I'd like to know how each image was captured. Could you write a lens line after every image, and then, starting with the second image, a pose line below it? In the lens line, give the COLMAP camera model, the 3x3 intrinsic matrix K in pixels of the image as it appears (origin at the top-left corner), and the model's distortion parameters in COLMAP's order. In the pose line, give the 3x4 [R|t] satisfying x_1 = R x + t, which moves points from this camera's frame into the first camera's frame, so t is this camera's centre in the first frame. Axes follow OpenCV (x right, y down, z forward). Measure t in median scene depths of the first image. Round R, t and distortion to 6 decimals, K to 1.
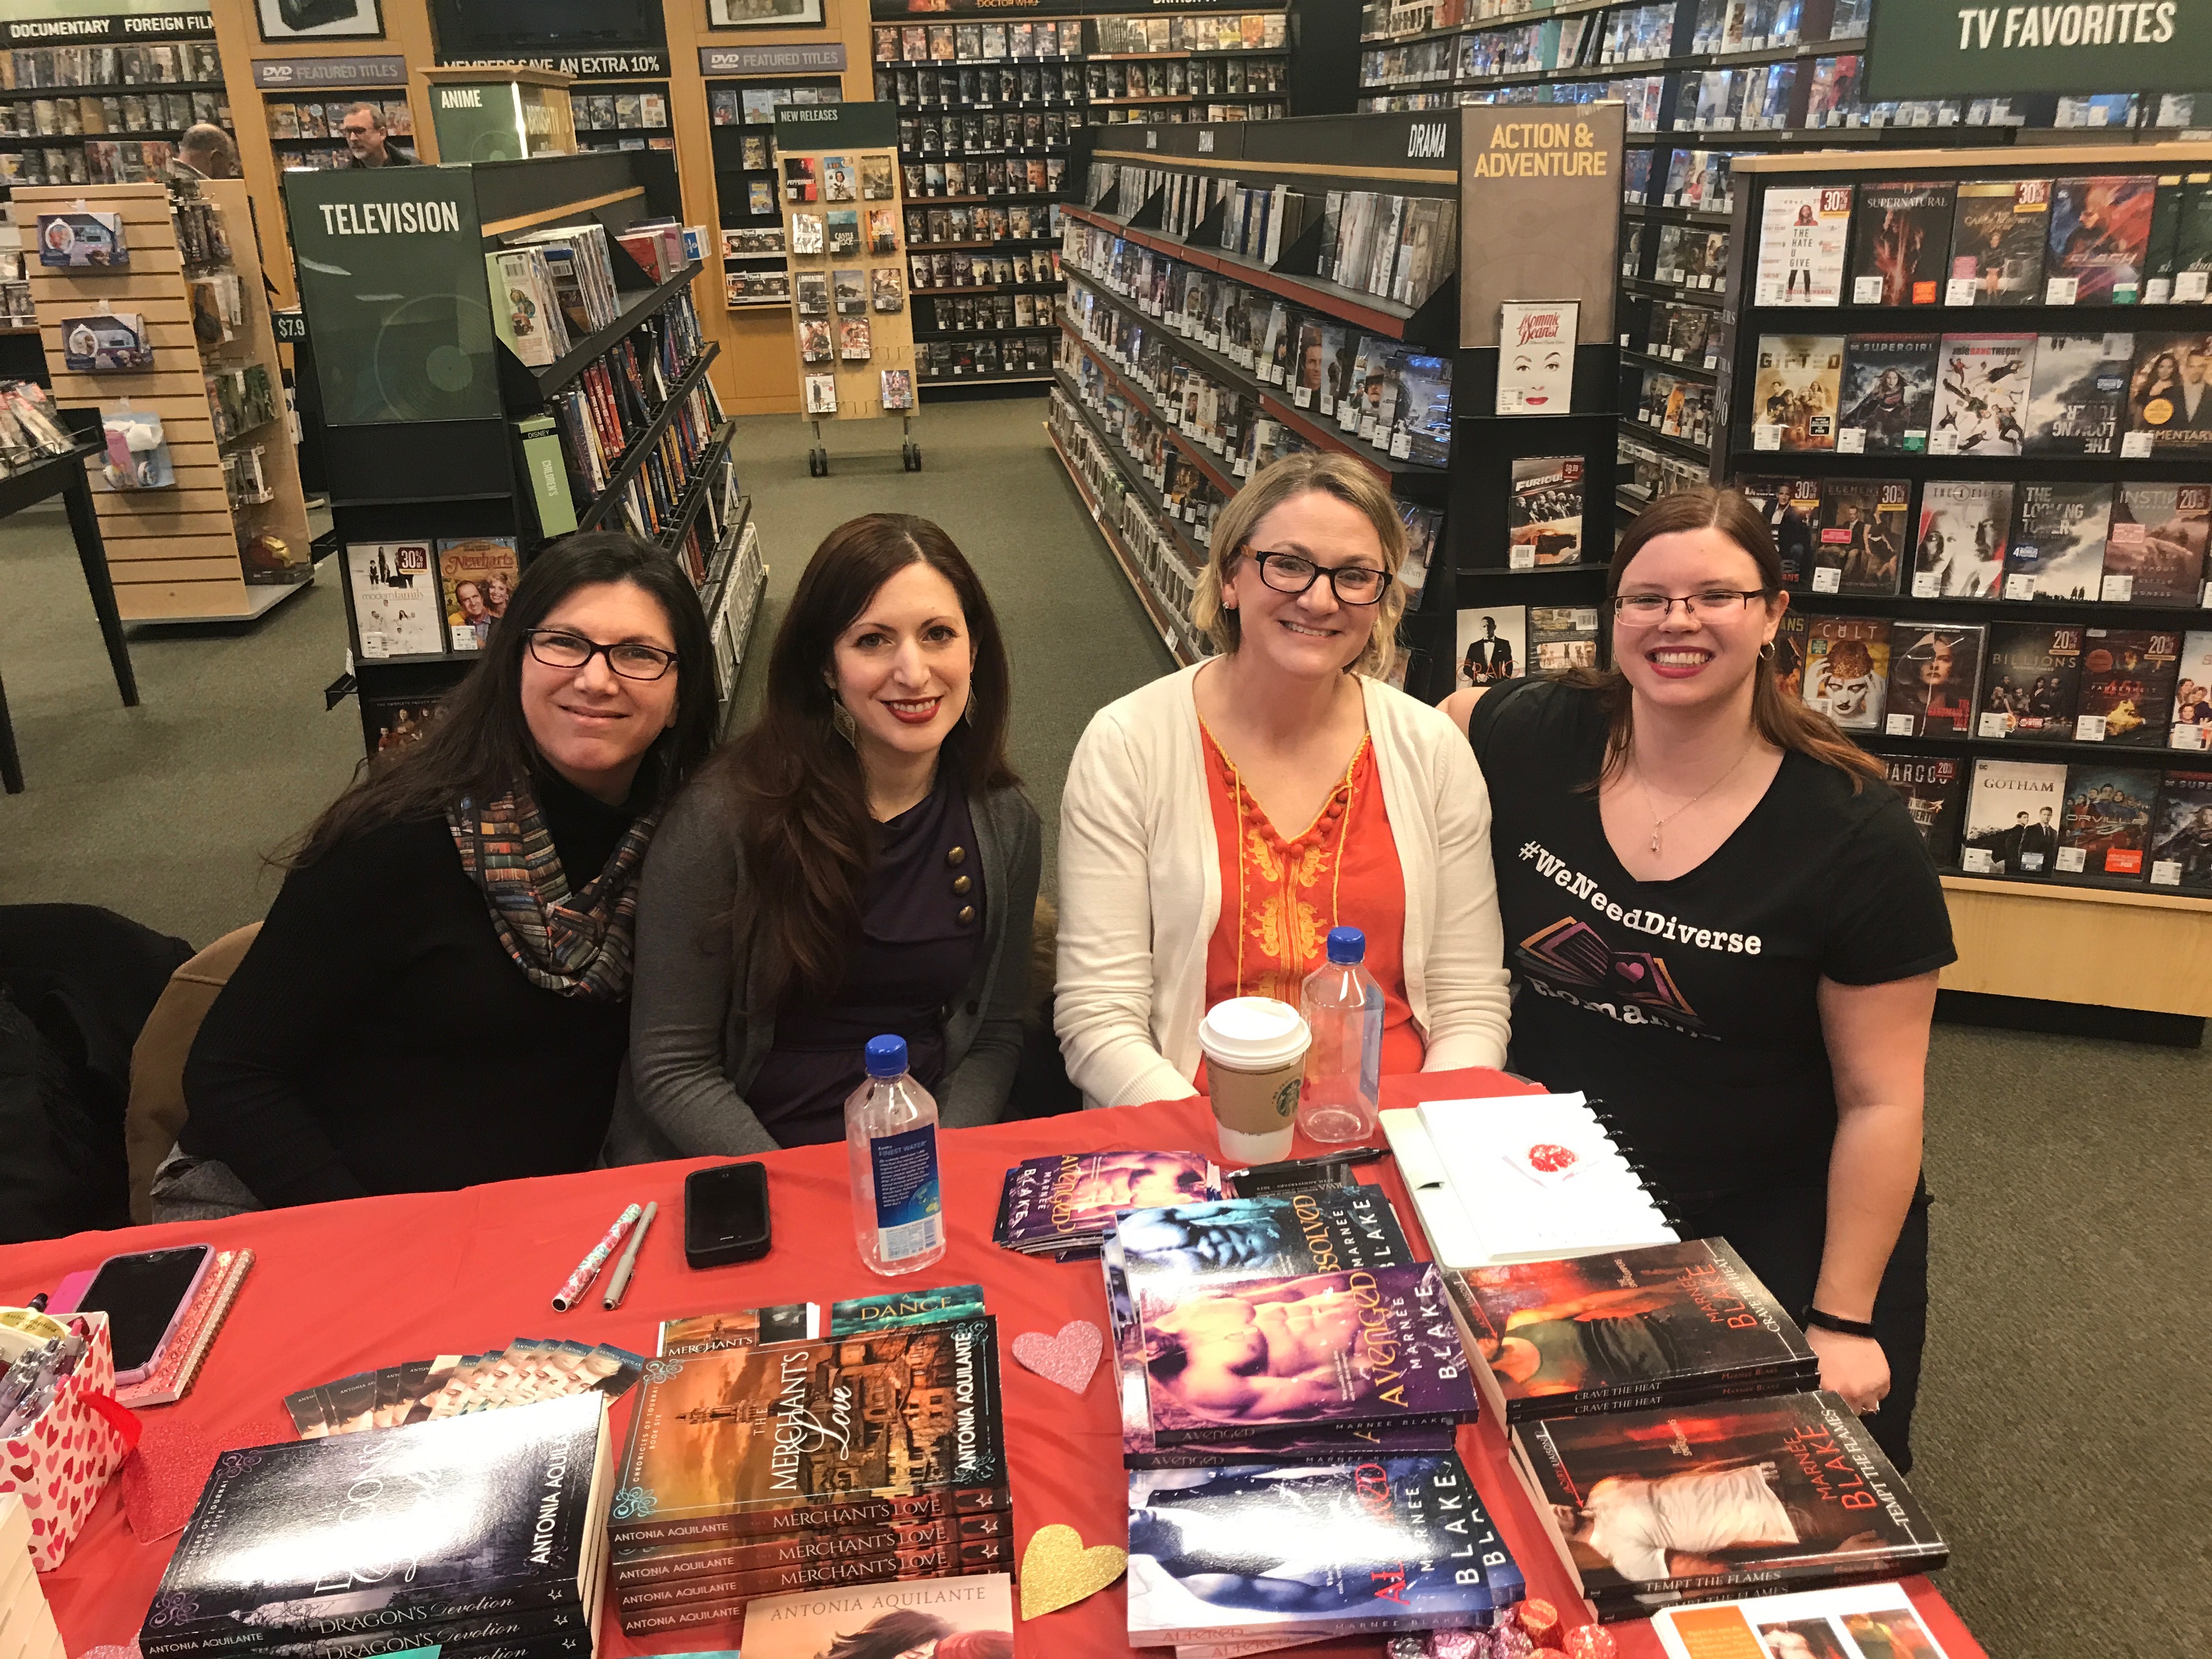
lens RADIAL K [[1774.3, 0, 1107.4], [0, 1774.3, 832.2], [0, 0, 1]] dist [0.024109, -0.032151]
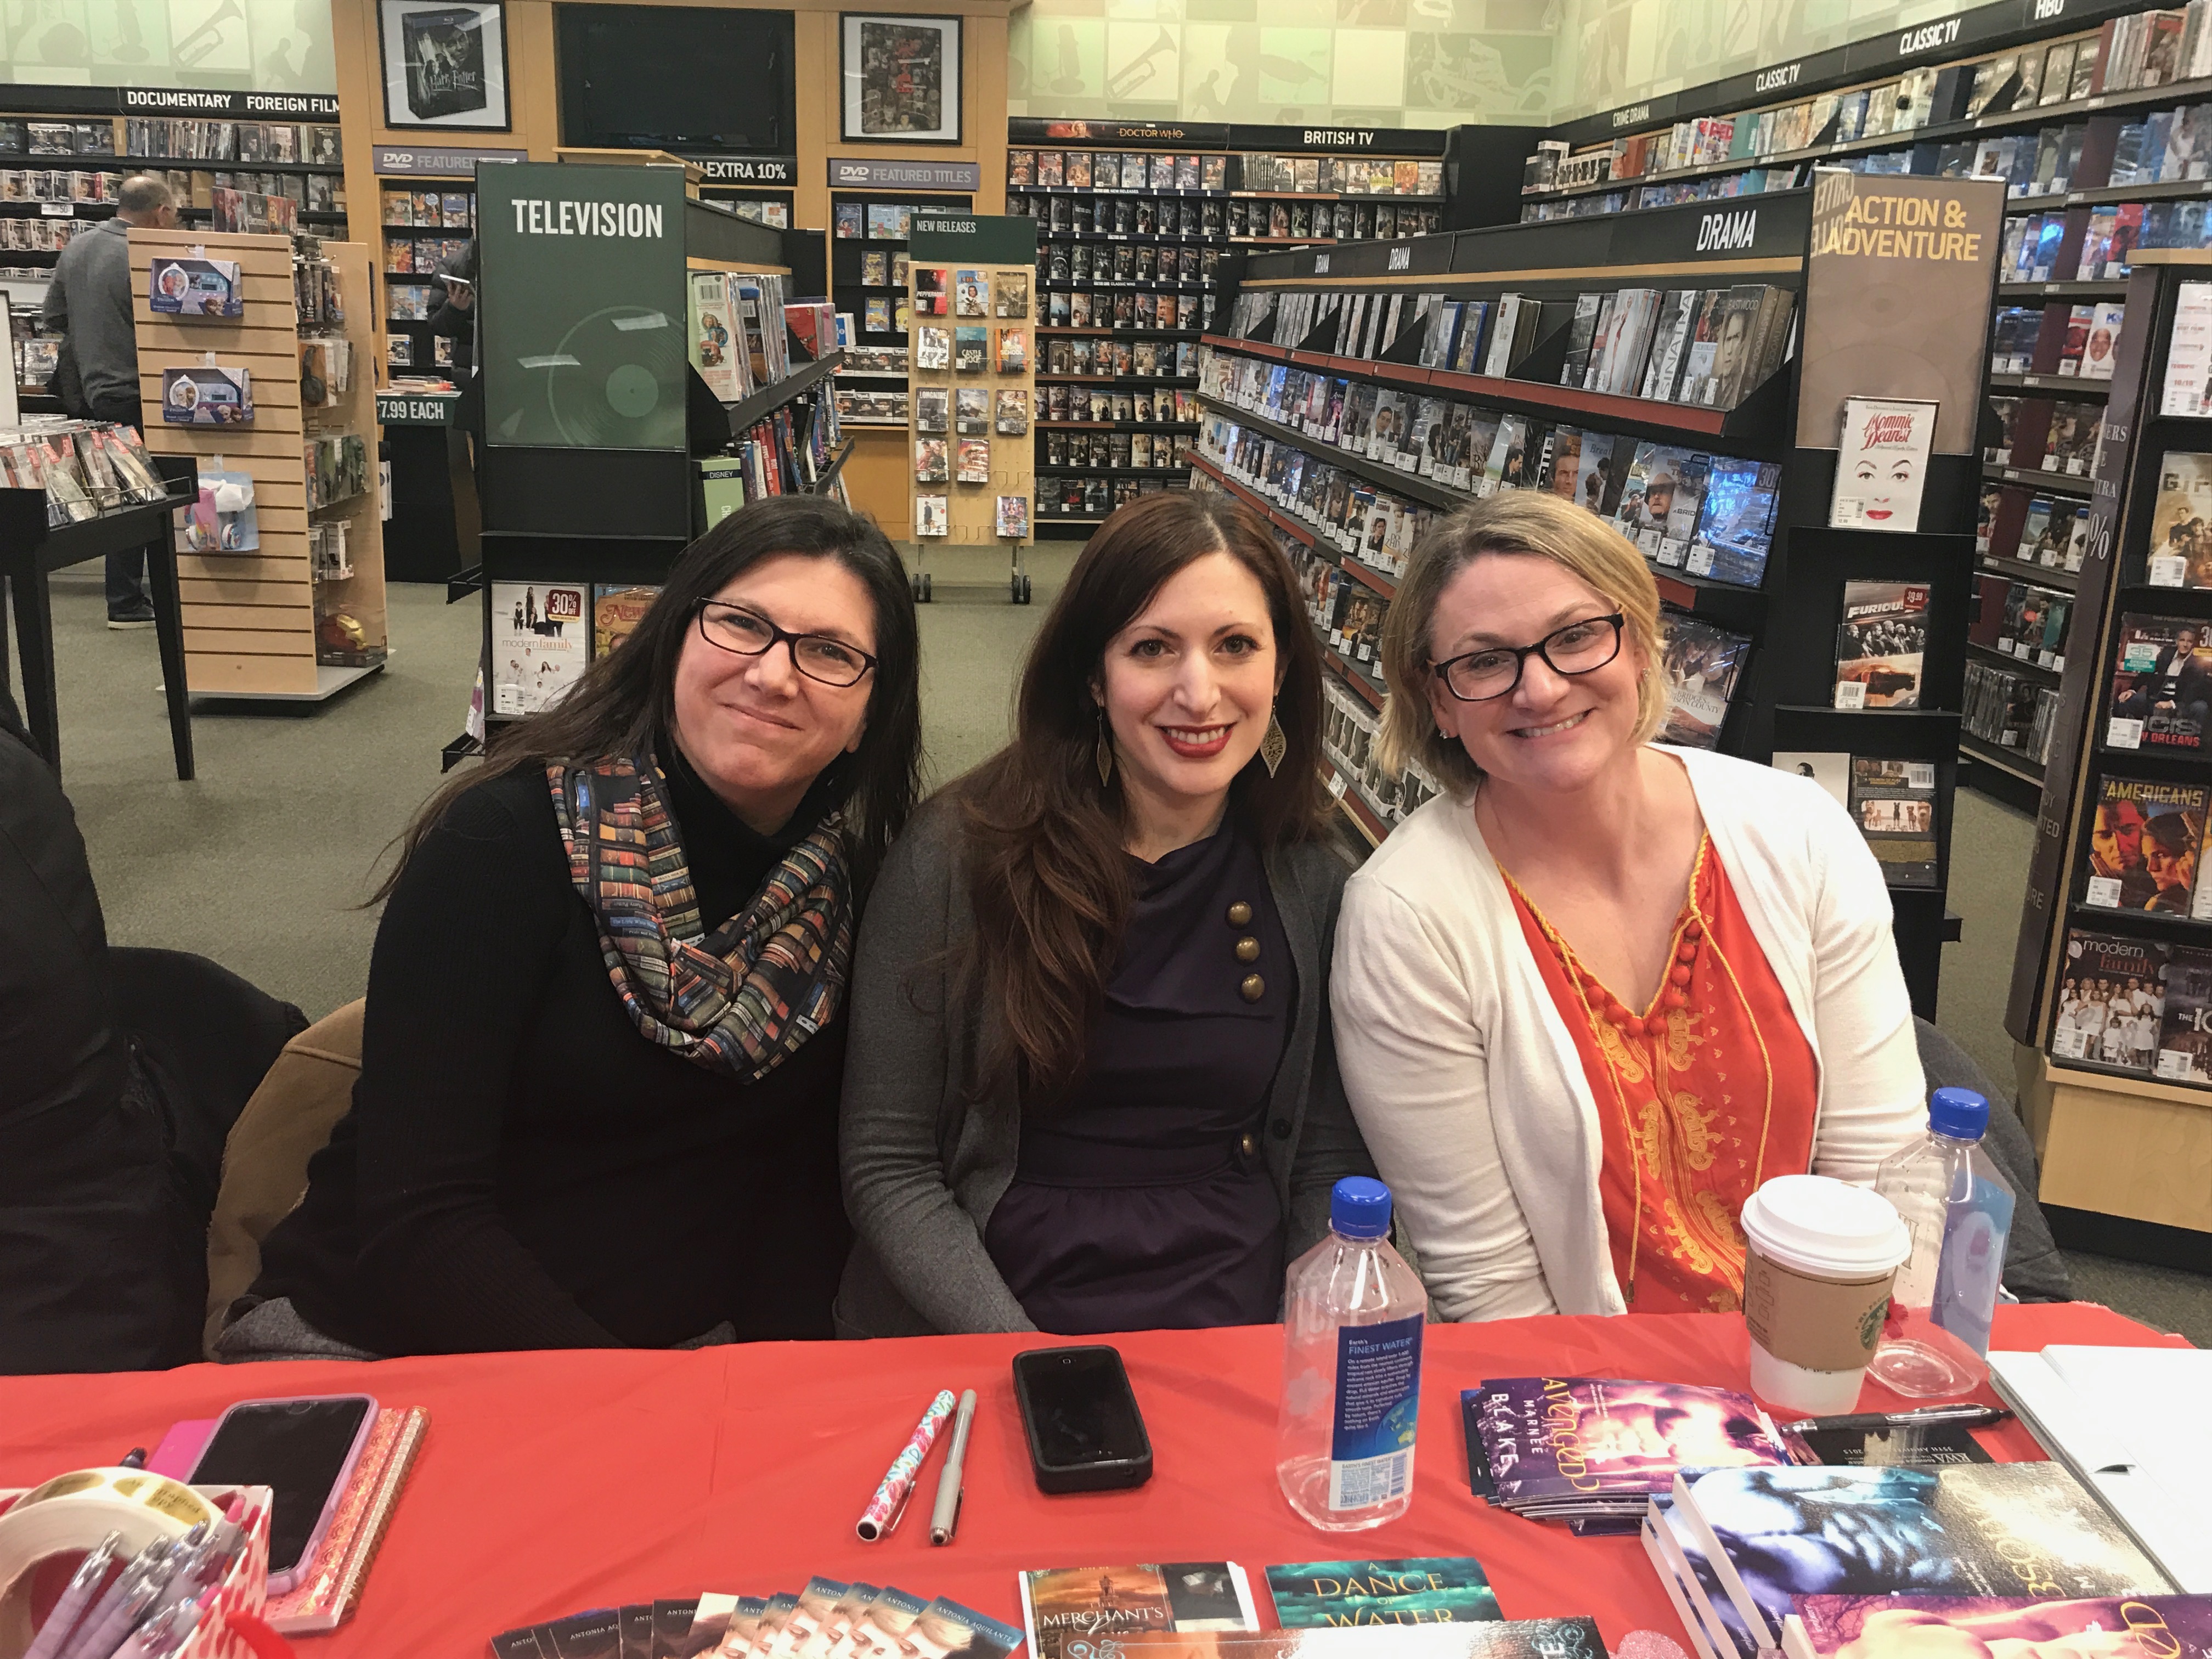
lens RADIAL K [[1924.8, 0, 1097.7], [0, 1924.8, 815.5], [0, 0, 1]] dist [0.023465, -0.027761]
pose [[0.995983, 0.074322, -0.049948, -0.071332], [-0.078970, 0.991985, -0.098642, 0.019640], [0.042216, 0.102190, 0.993869, 0.080028]]
